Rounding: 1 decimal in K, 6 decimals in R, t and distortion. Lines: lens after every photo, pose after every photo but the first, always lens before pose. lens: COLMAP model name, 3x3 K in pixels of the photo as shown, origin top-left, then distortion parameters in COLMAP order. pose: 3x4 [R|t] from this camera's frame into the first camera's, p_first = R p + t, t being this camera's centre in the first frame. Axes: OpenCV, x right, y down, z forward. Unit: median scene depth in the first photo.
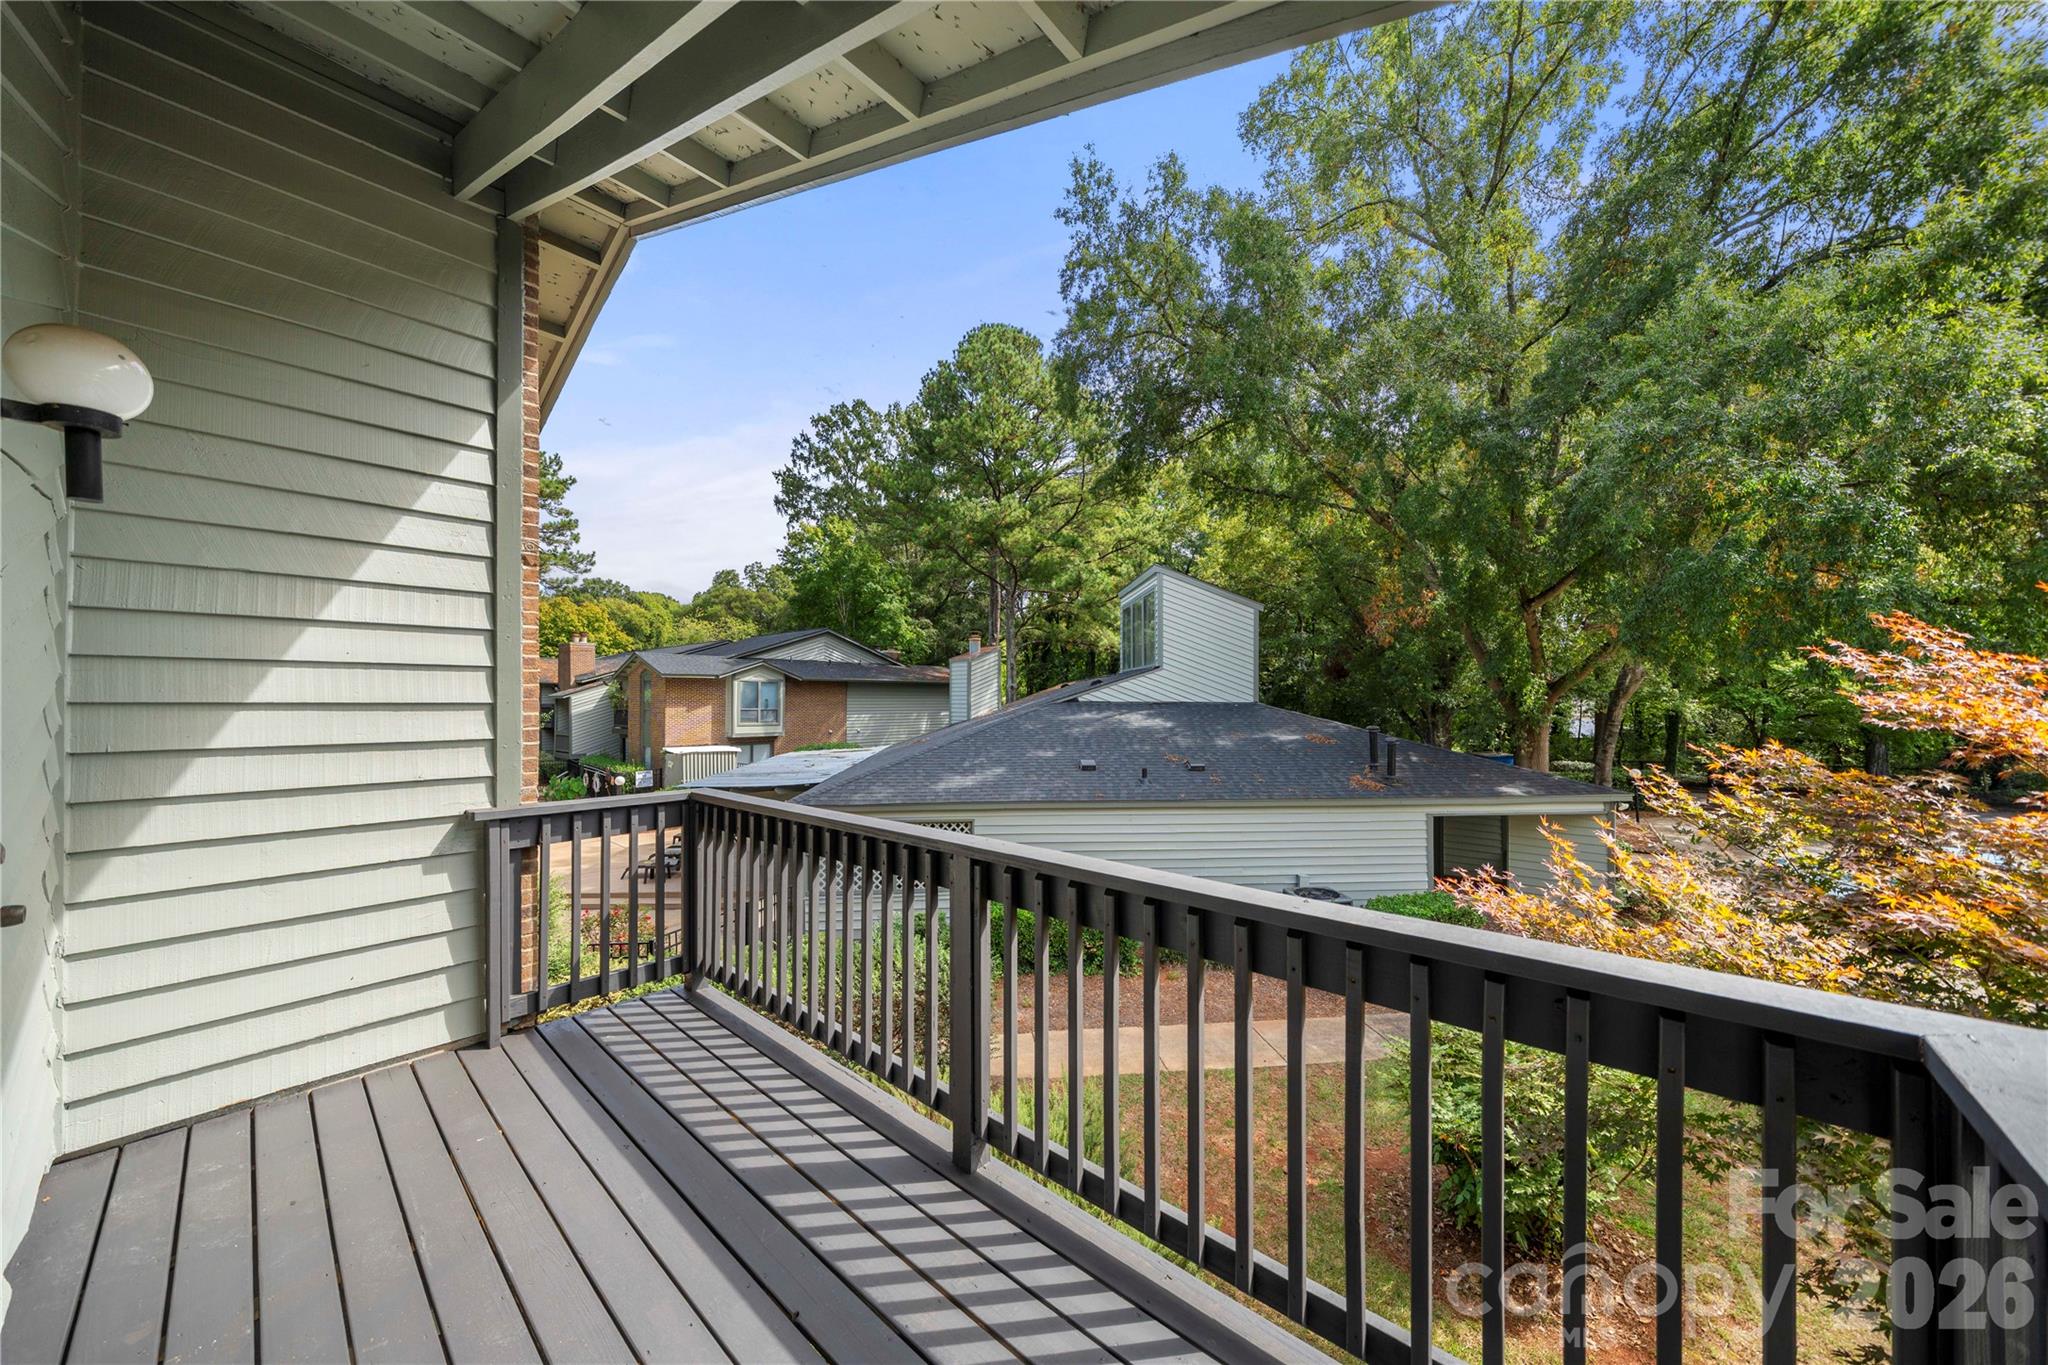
lens RADIAL K [[708.3, 0, 1019.1], [0, 708.3, 683.1], [0, 0, 1]] dist [-0.000357, -0.000105]
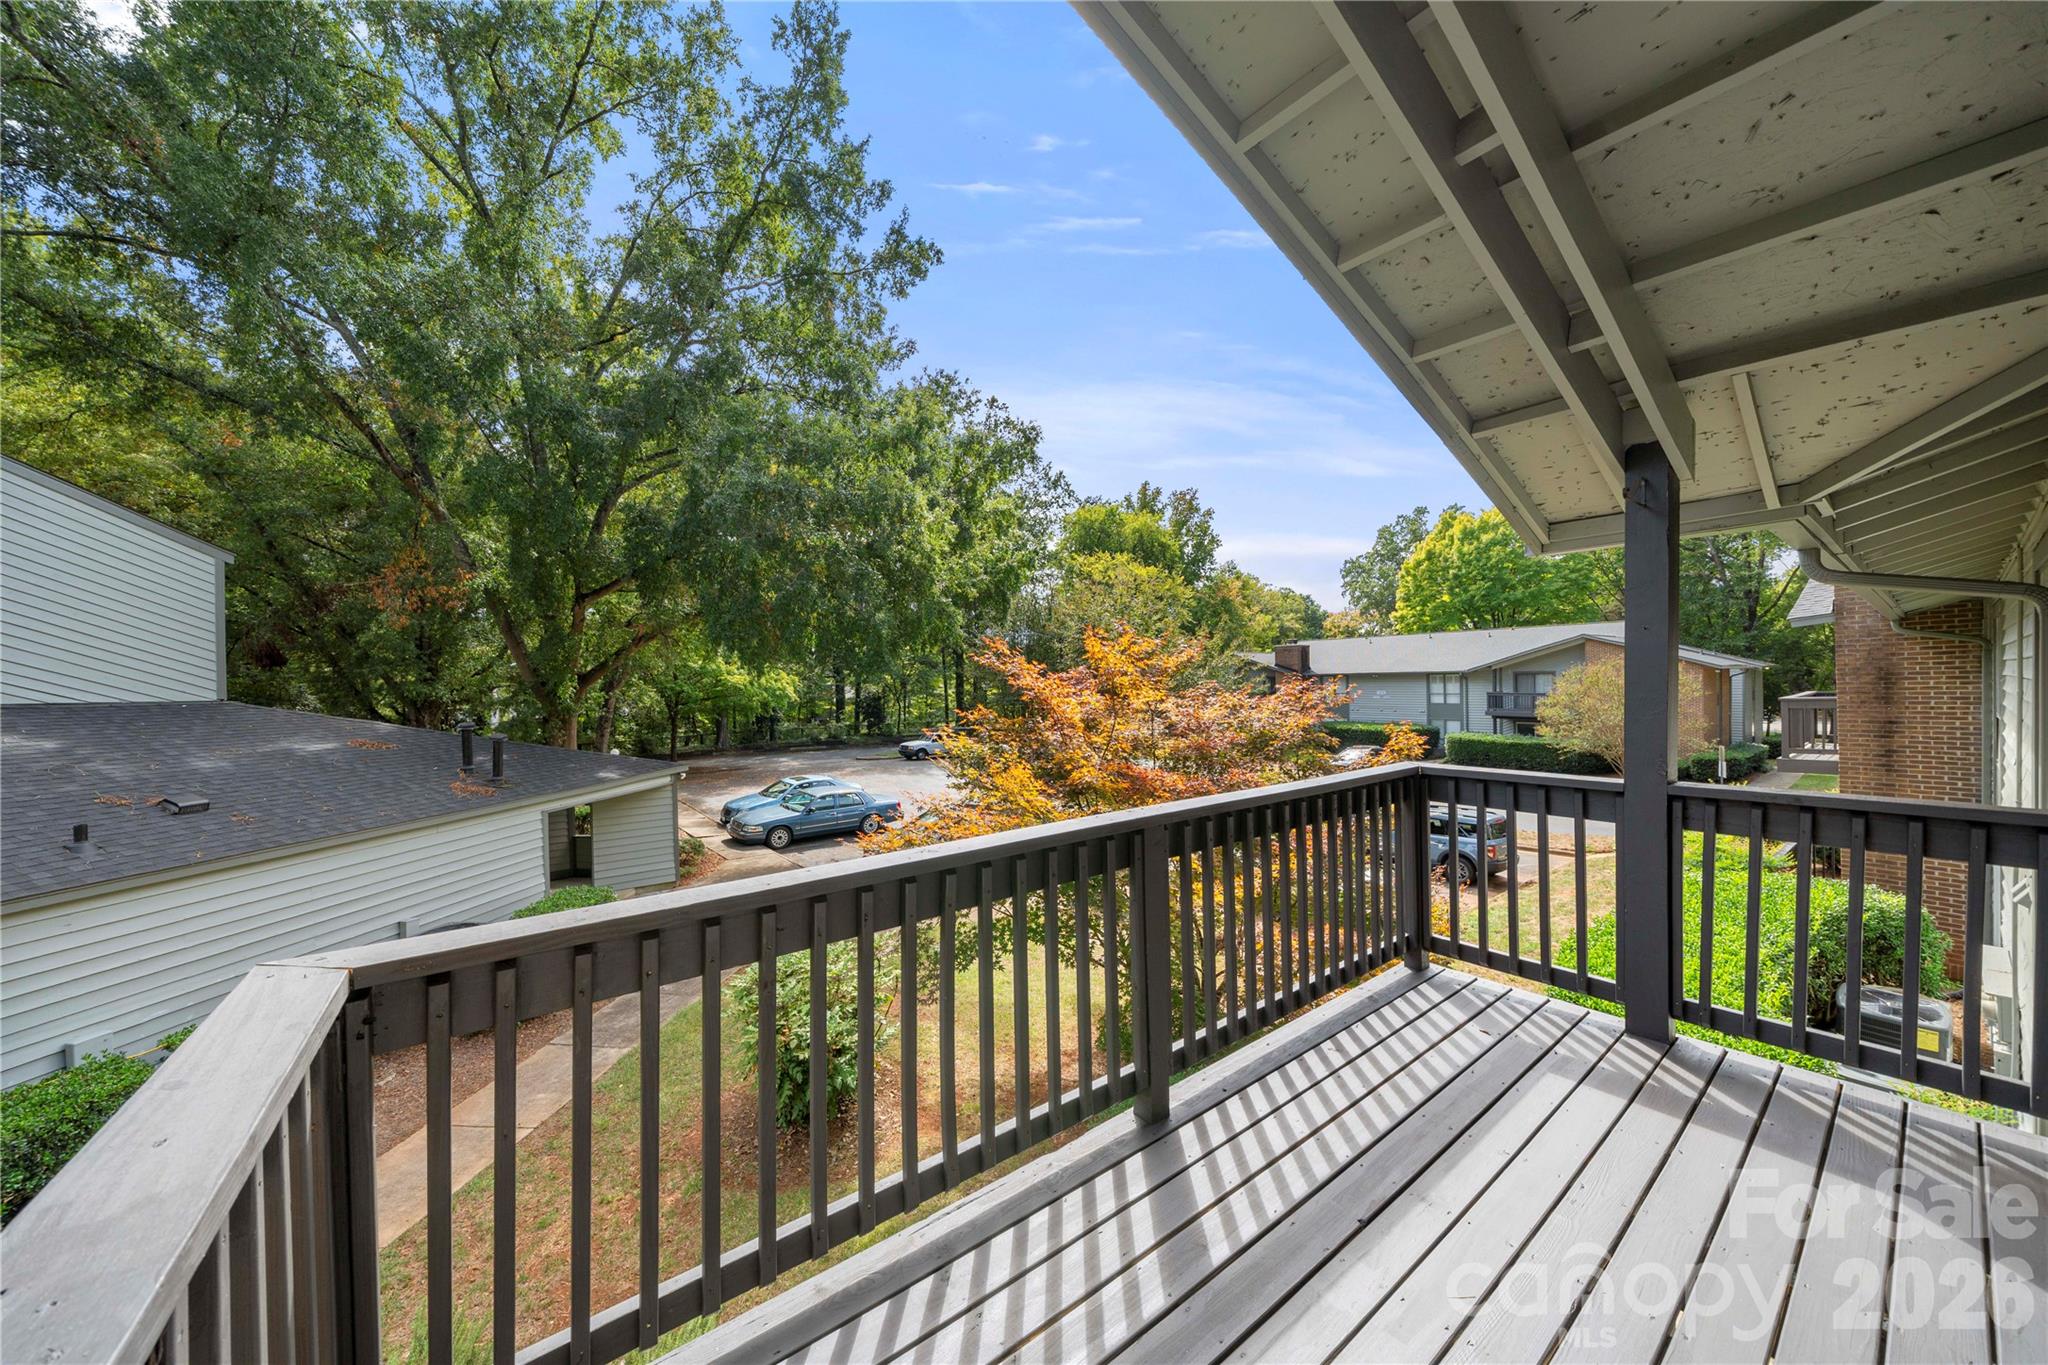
lens RADIAL K [[708.3, 0, 1019.1], [0, 708.3, 683.1], [0, 0, 1]] dist [-0.000357, -0.000105]
pose [[0.209757, -0.005971, 0.977735, -0.816679], [-0.004520, 0.999965, 0.007077, 0.014958], [-0.977743, -0.005904, 0.209723, 0.700470]]
